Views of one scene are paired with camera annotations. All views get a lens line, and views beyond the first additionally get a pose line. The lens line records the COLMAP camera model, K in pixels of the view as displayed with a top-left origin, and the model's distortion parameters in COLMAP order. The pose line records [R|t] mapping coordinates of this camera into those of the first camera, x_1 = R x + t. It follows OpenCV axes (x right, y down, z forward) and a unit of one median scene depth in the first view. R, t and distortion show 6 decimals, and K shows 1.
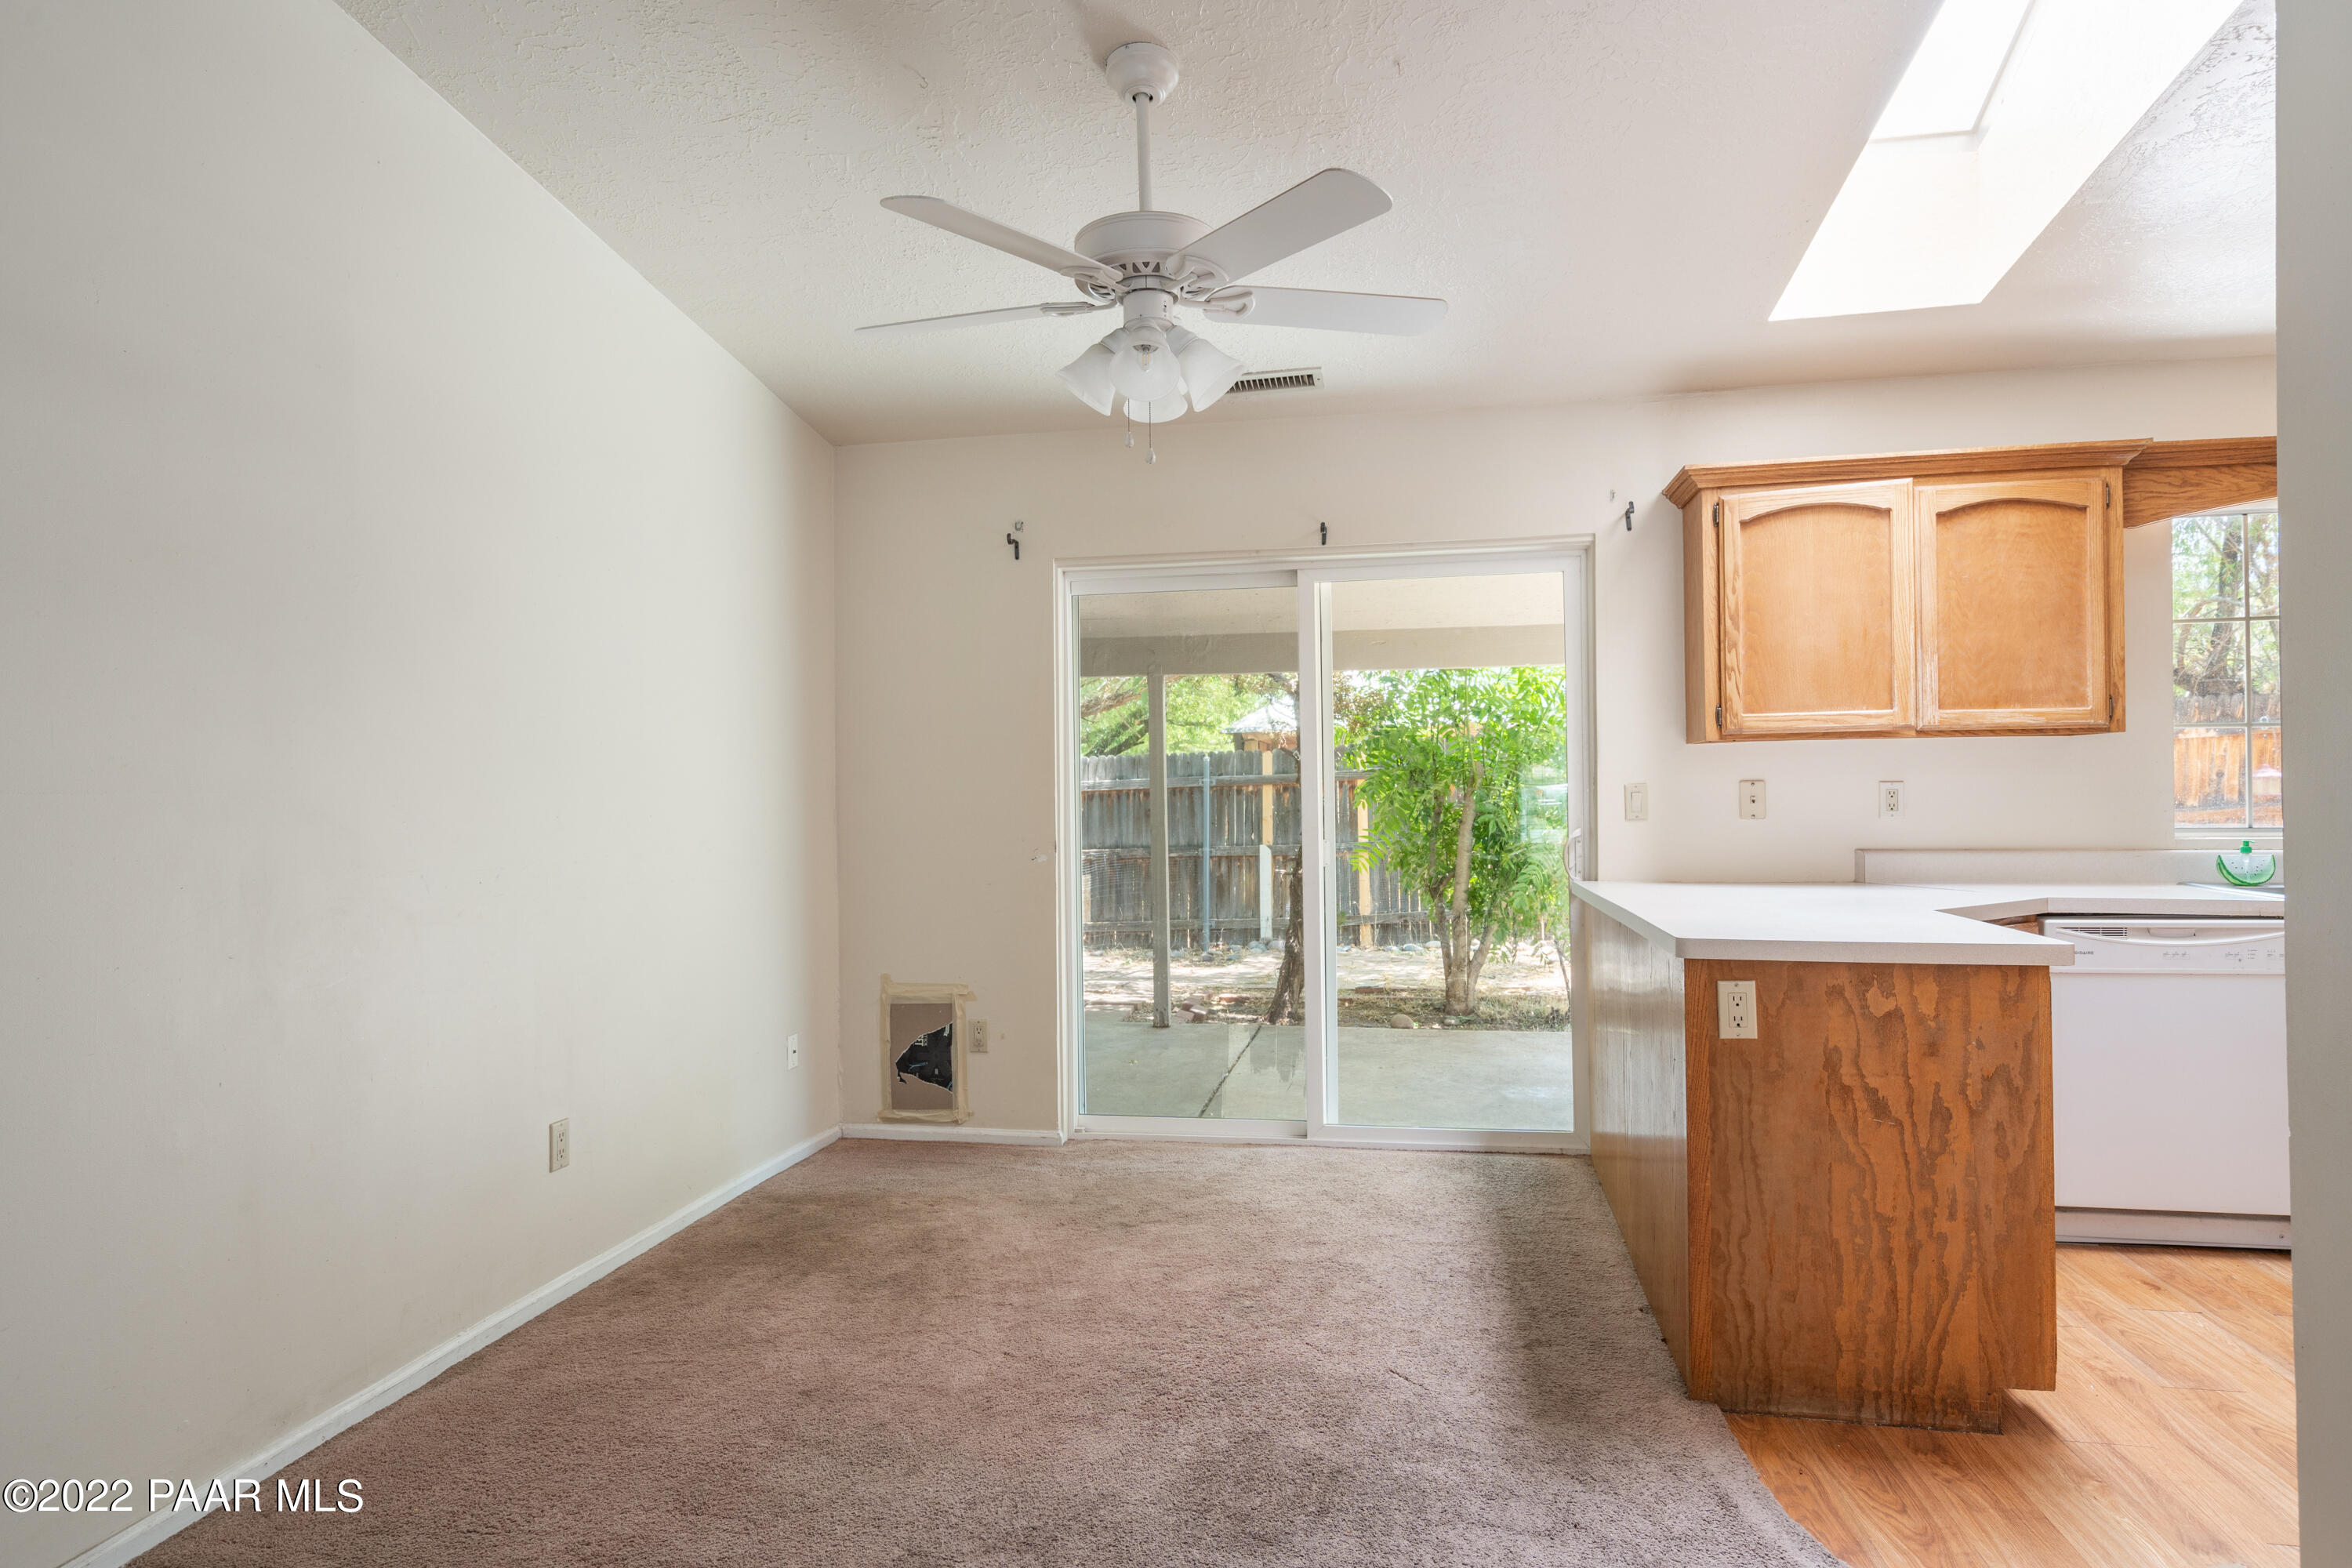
lens RADIAL K [[1312.3, 0, 1176.0], [0, 1312.3, 784.0], [0, 0, 1]] dist [0.037929, 0.000282]
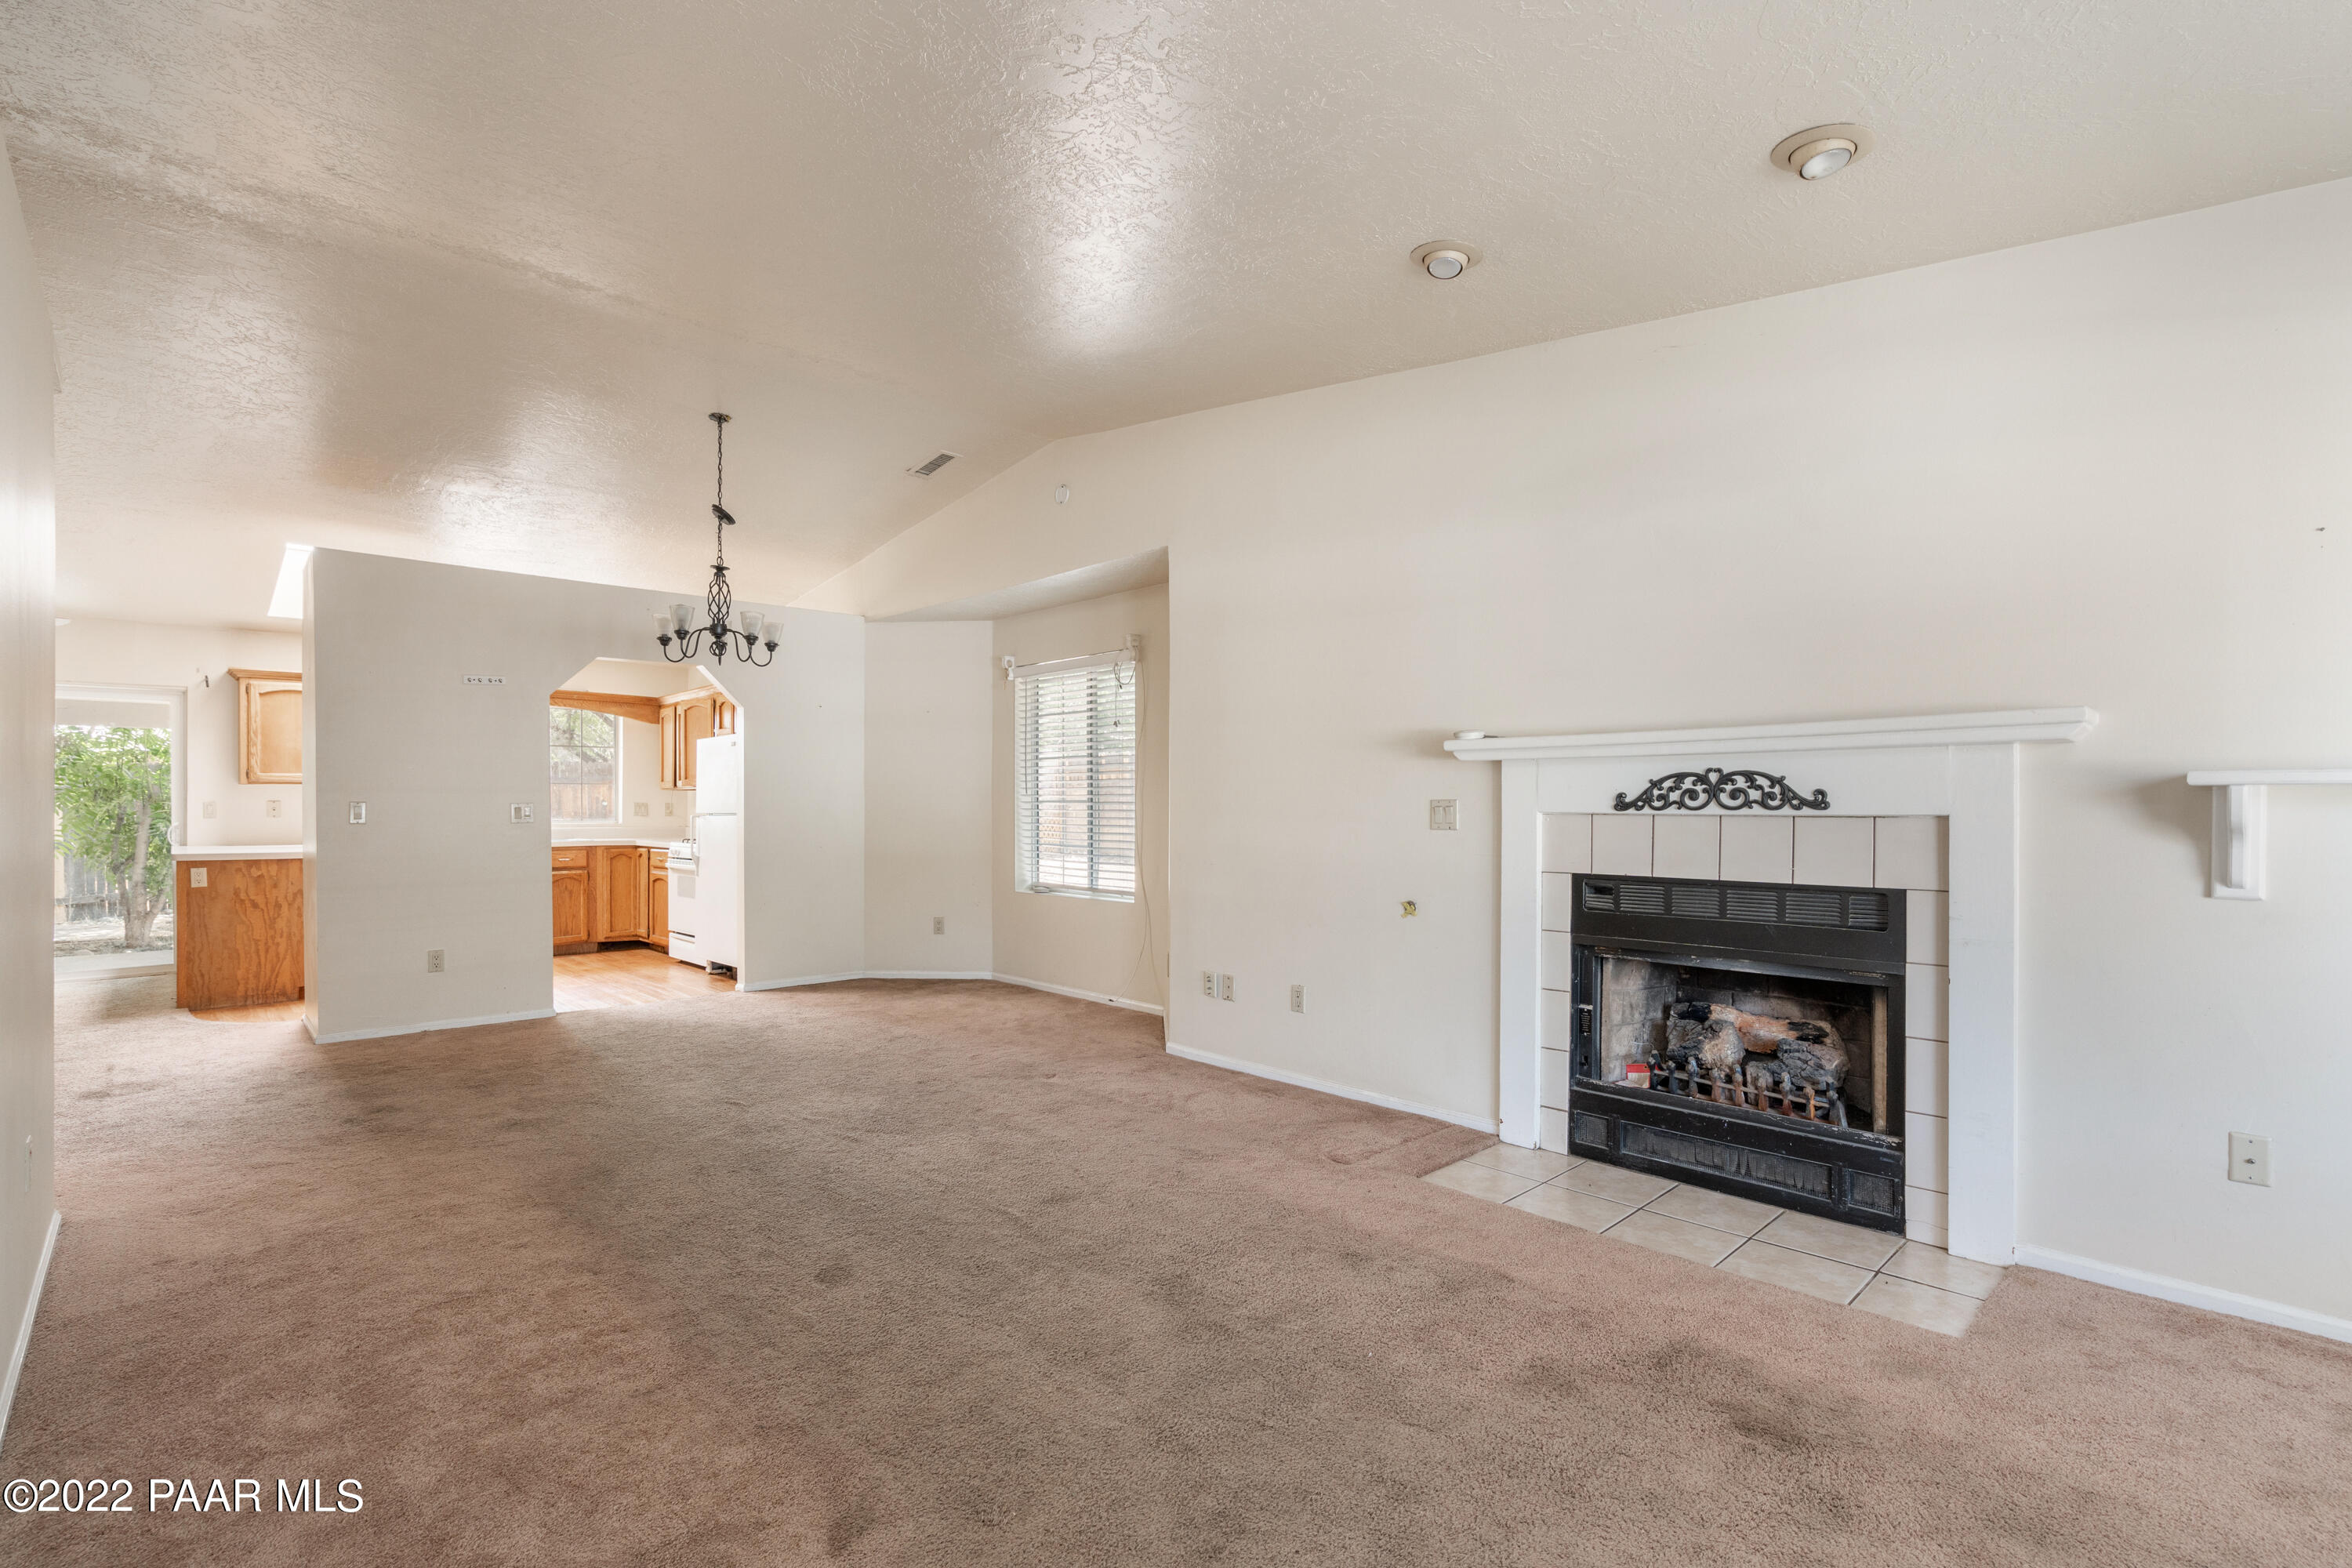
lens RADIAL K [[1081.8, 0, 1186.2], [0, 1081.8, 807.0], [0, 0, 1]] dist [0.001382, 0.000085]
pose [[0.597416, 0.007269, 0.801899, -0.136446], [-0.012242, 0.999925, 0.000056, -0.011851], [-0.801838, -0.009850, 0.597460, -1.457510]]
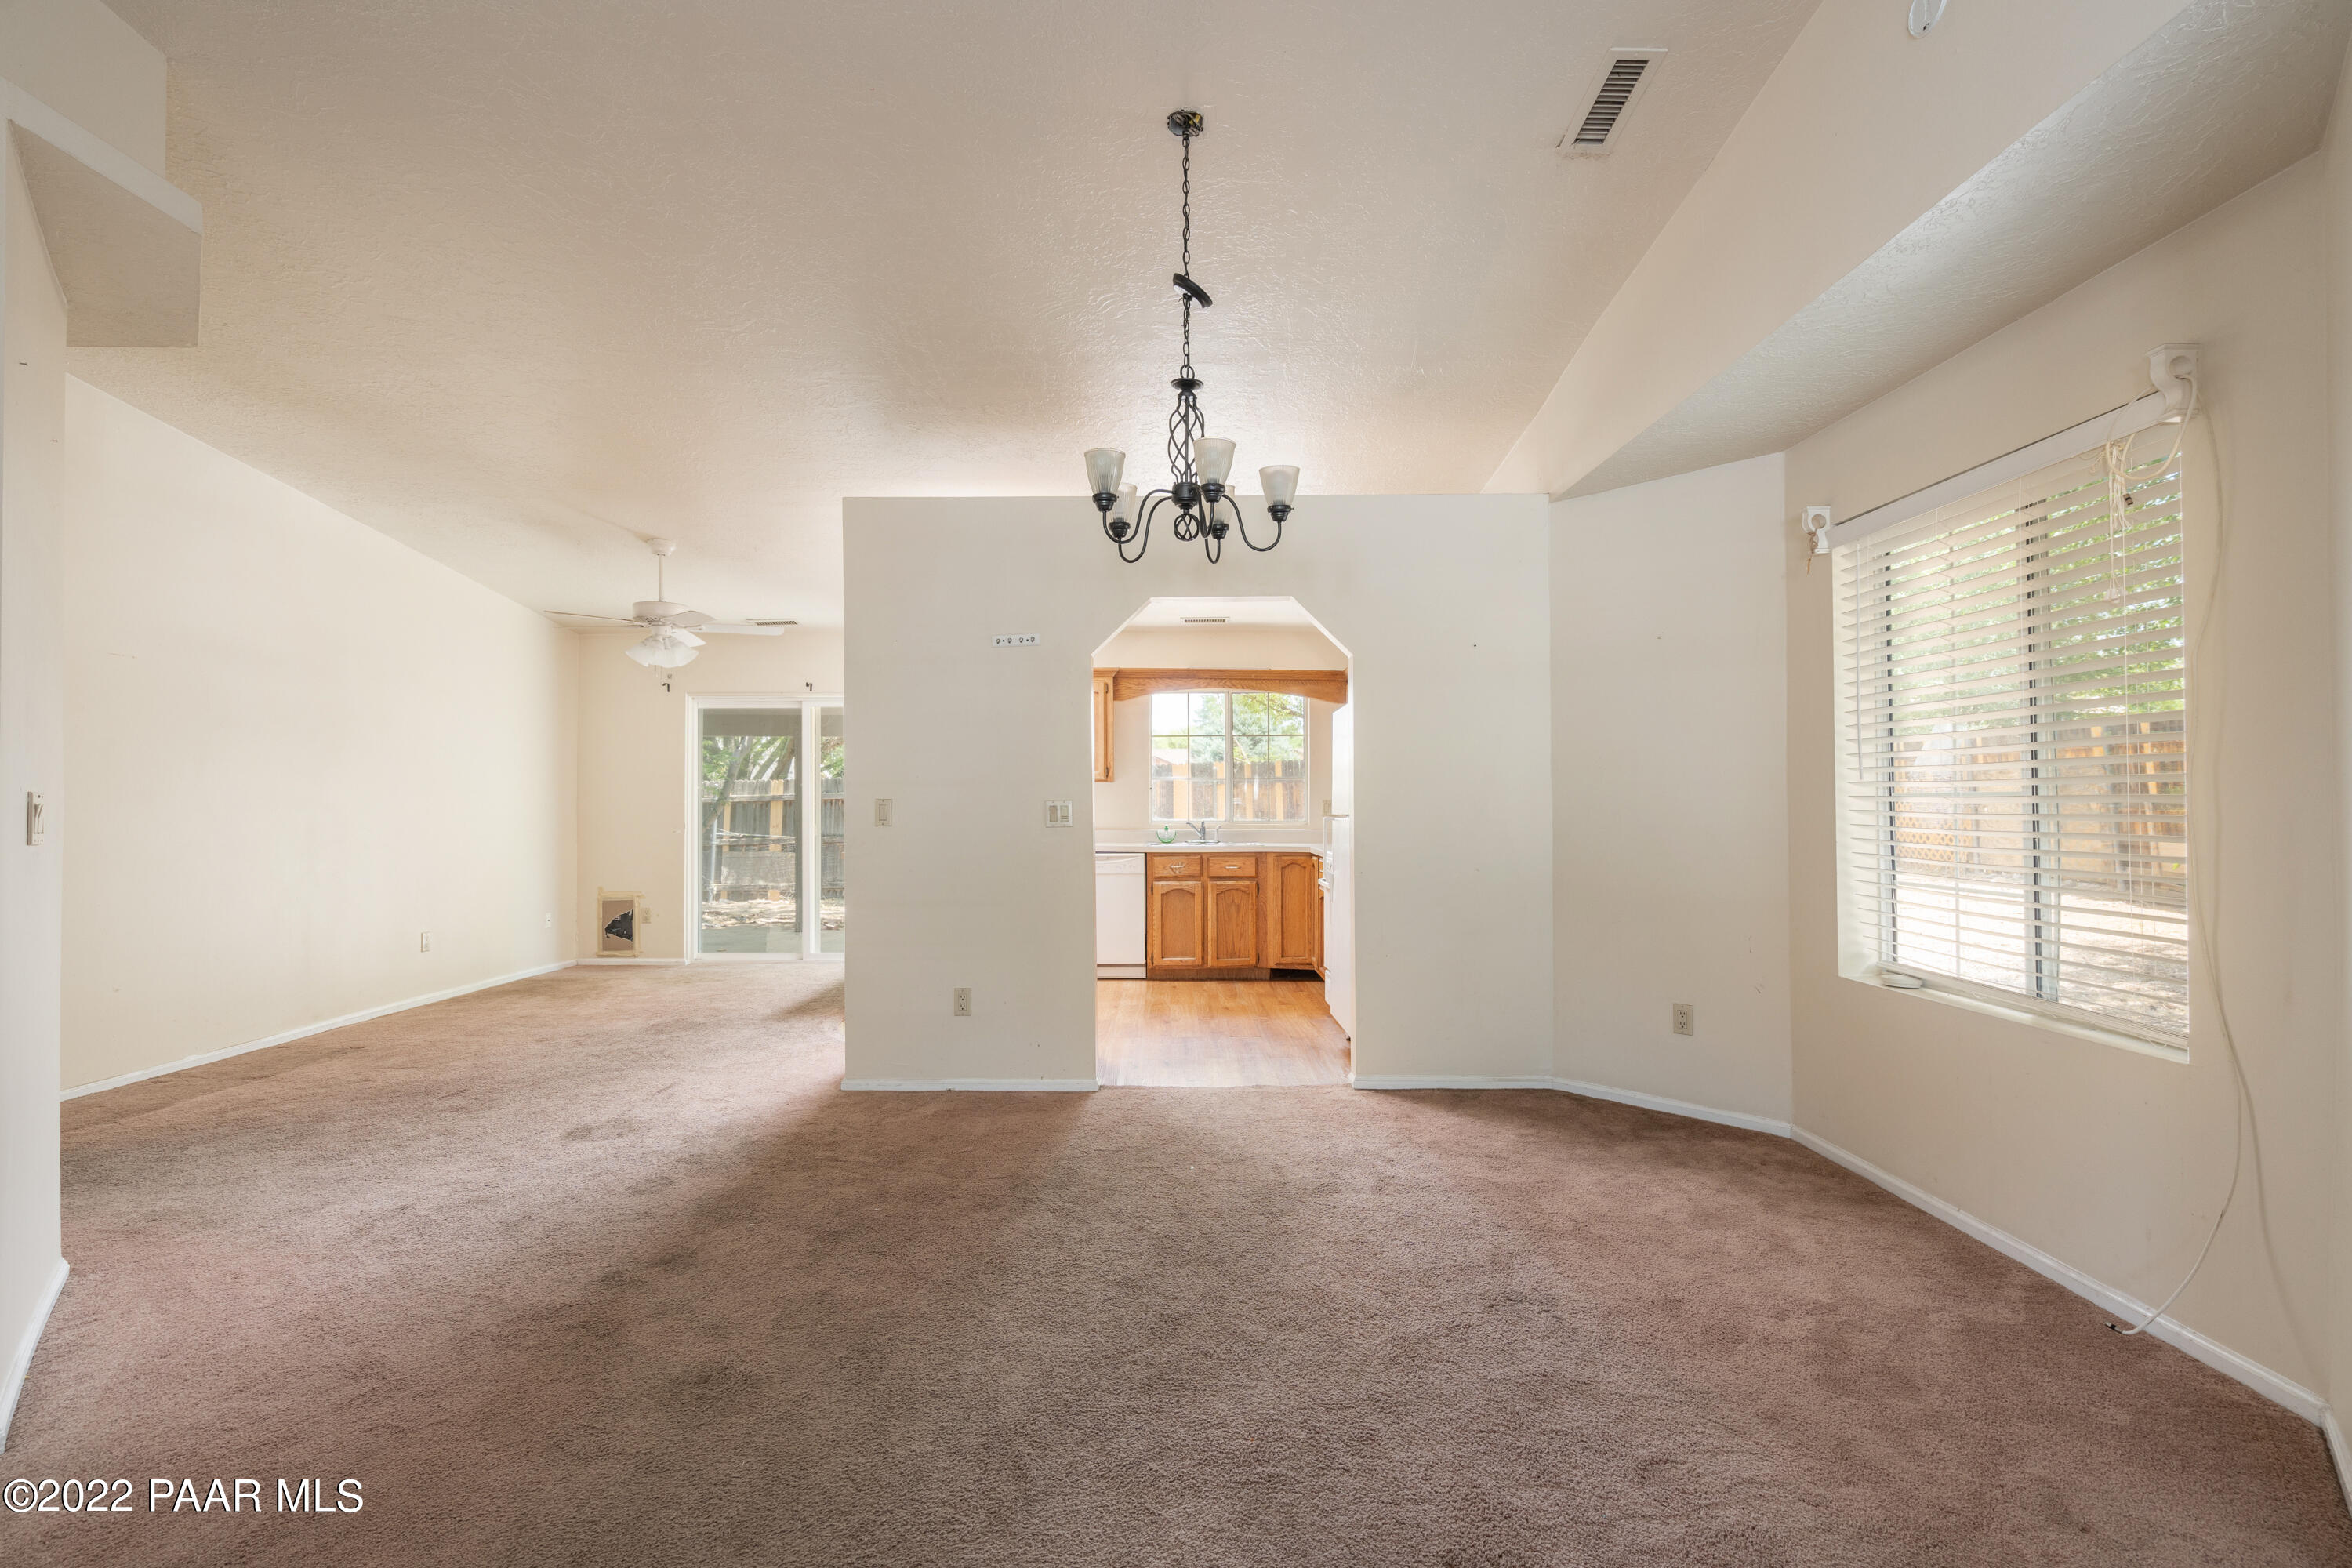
lens RADIAL K [[1045.9, 0, 1176.0], [0, 1045.9, 784.0], [0, 0, 1]] dist [-0.000454, 0.000397]
pose [[0.987042, 0.012121, 0.160004, 0.474233], [-0.010428, 0.999880, -0.011416, -0.011726], [-0.160124, 0.009600, 0.987050, -0.907164]]
